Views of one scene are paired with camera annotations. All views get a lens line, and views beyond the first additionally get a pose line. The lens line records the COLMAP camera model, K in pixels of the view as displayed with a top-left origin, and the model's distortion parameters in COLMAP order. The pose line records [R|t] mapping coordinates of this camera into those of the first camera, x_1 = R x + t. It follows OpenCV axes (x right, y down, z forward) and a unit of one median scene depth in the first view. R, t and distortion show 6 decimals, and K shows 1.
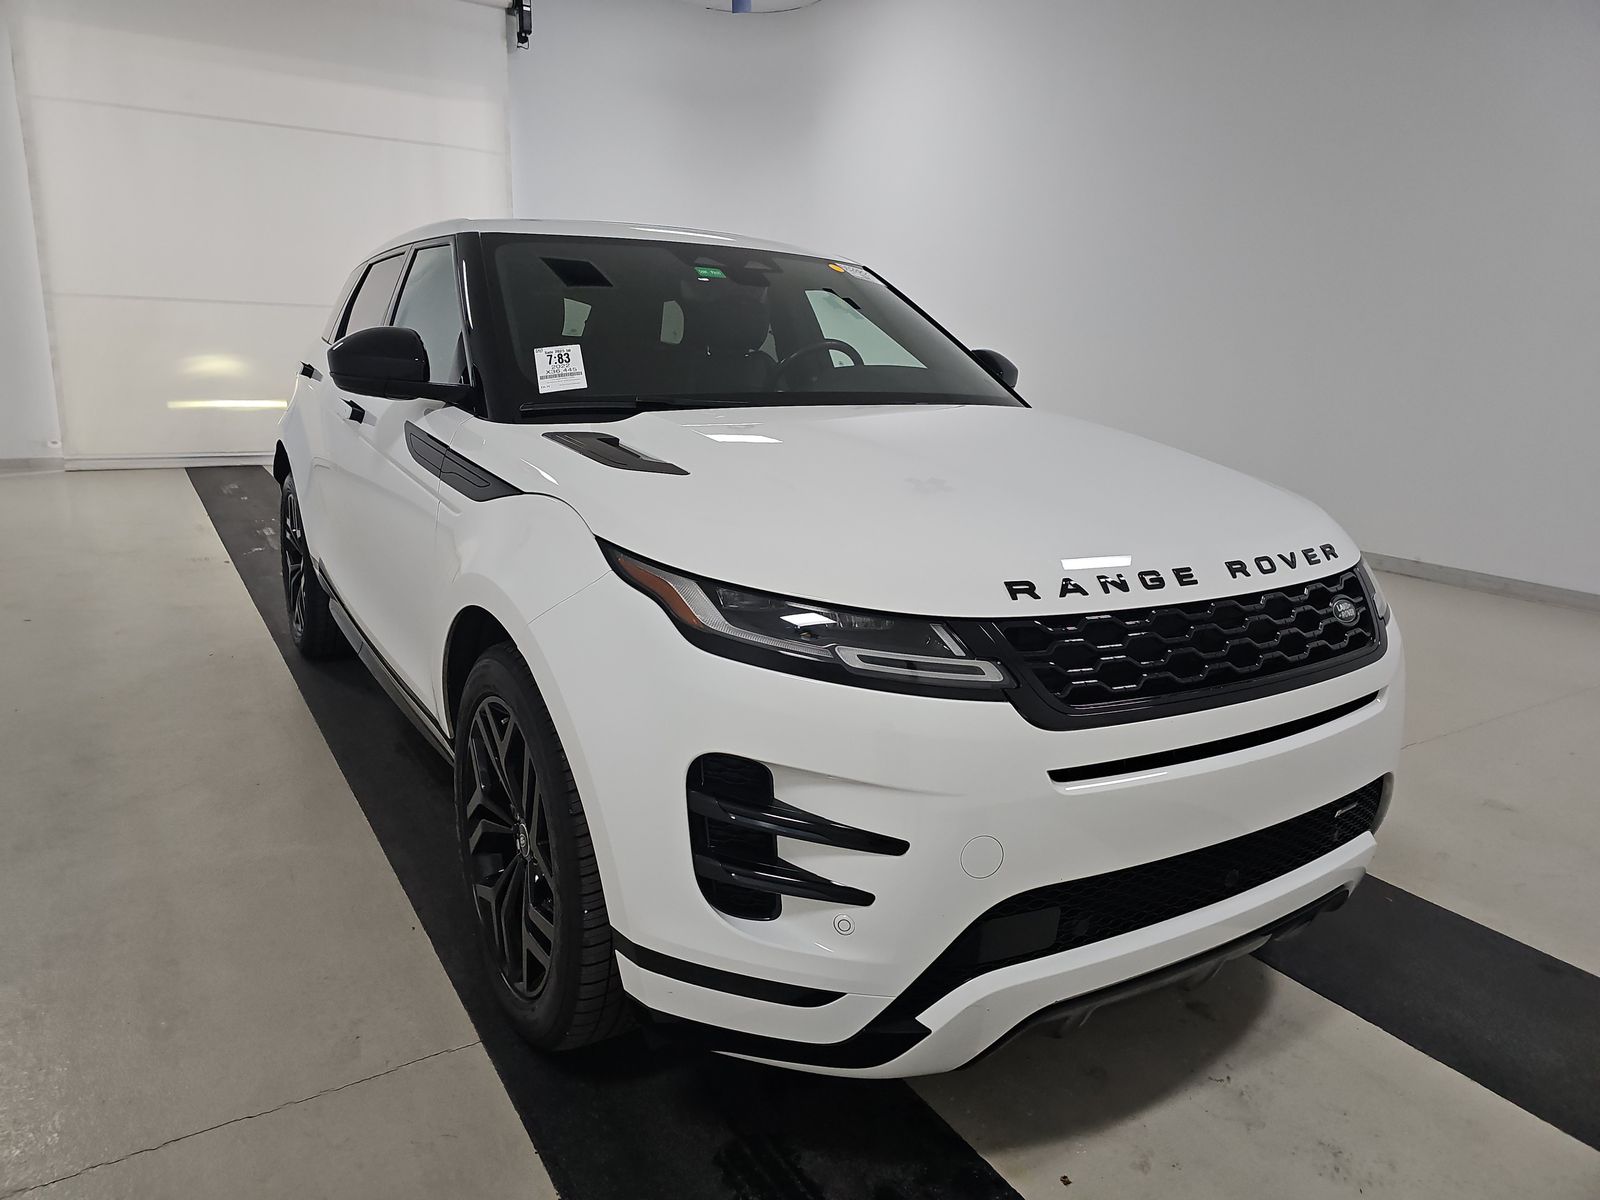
lens RADIAL K [[1031.7, 0, 798.9], [0, 1031.7, 587.2], [0, 0, 1]] dist [0.027240, -0.011074]
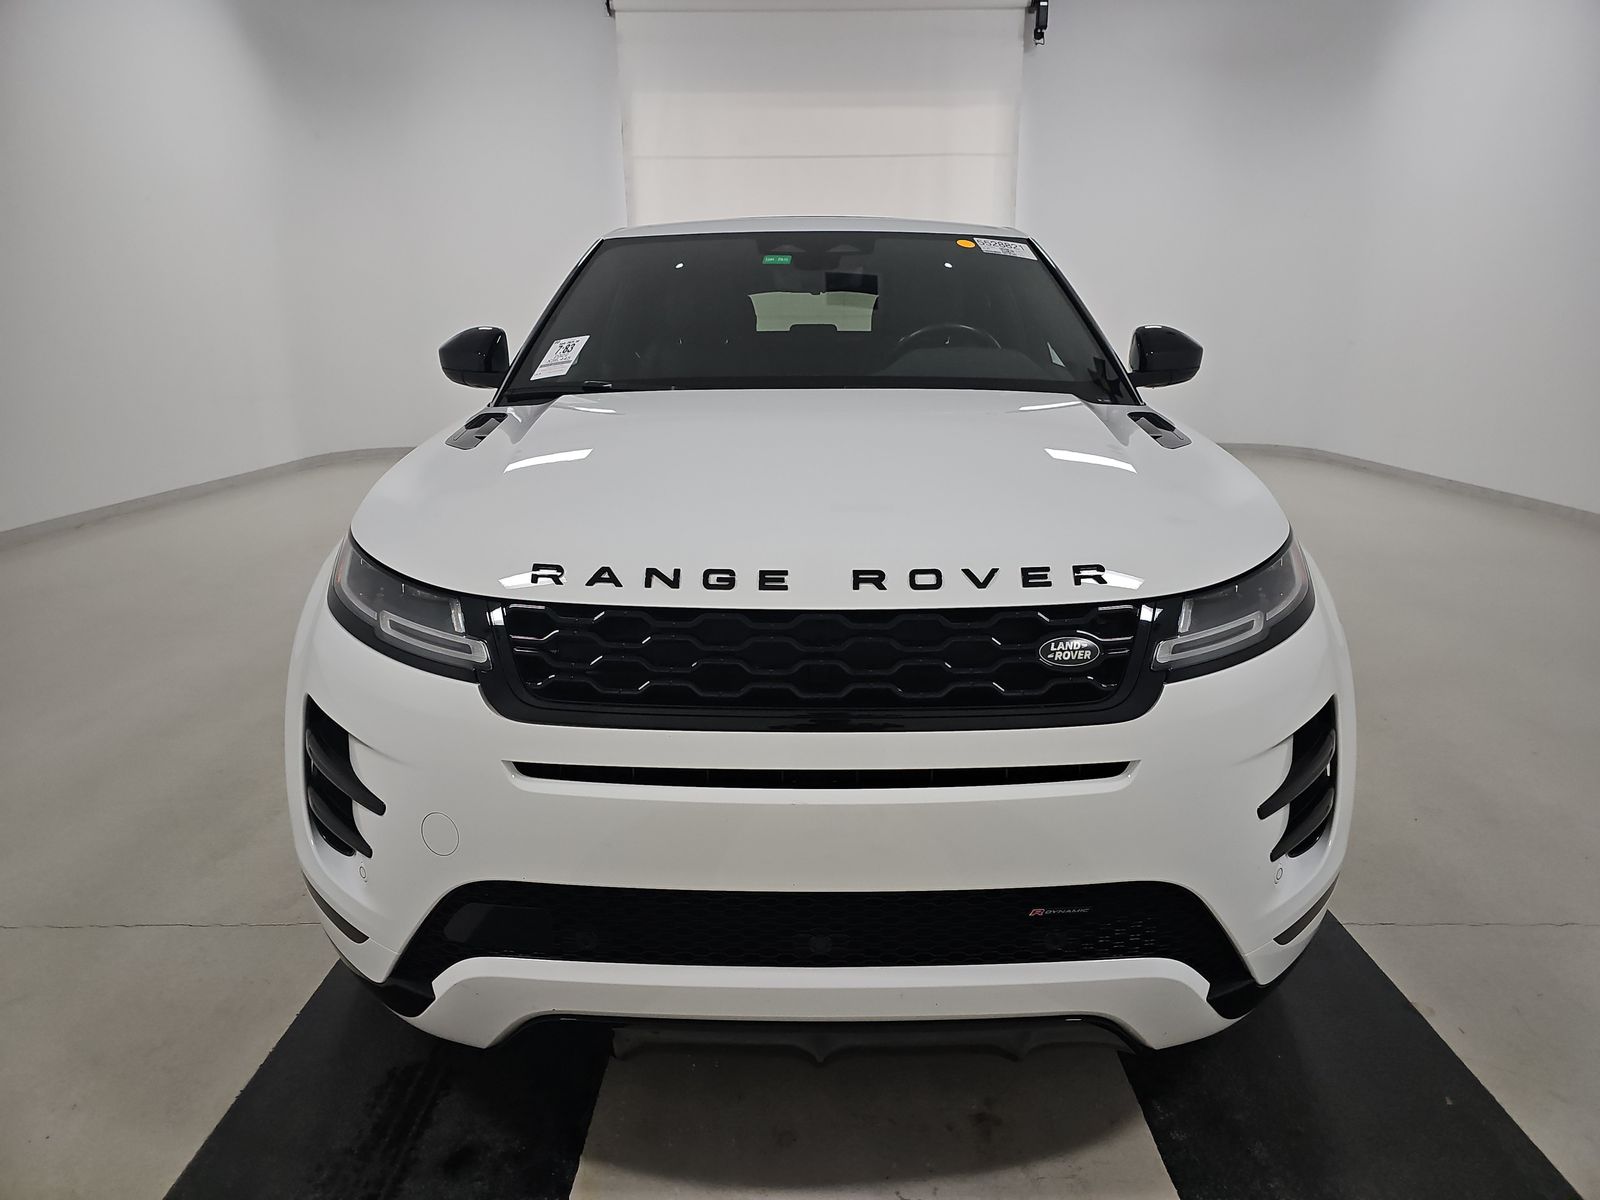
lens RADIAL K [[1031.7, 0, 801.5], [0, 1031.7, 603.4], [0, 0, 1]] dist [0.027240, -0.011074]
pose [[0.851313, 0.100170, -0.515007, 0.797641], [-0.093077, 0.994869, 0.039649, -0.025927], [0.516336, 0.014182, 0.856269, 0.268024]]
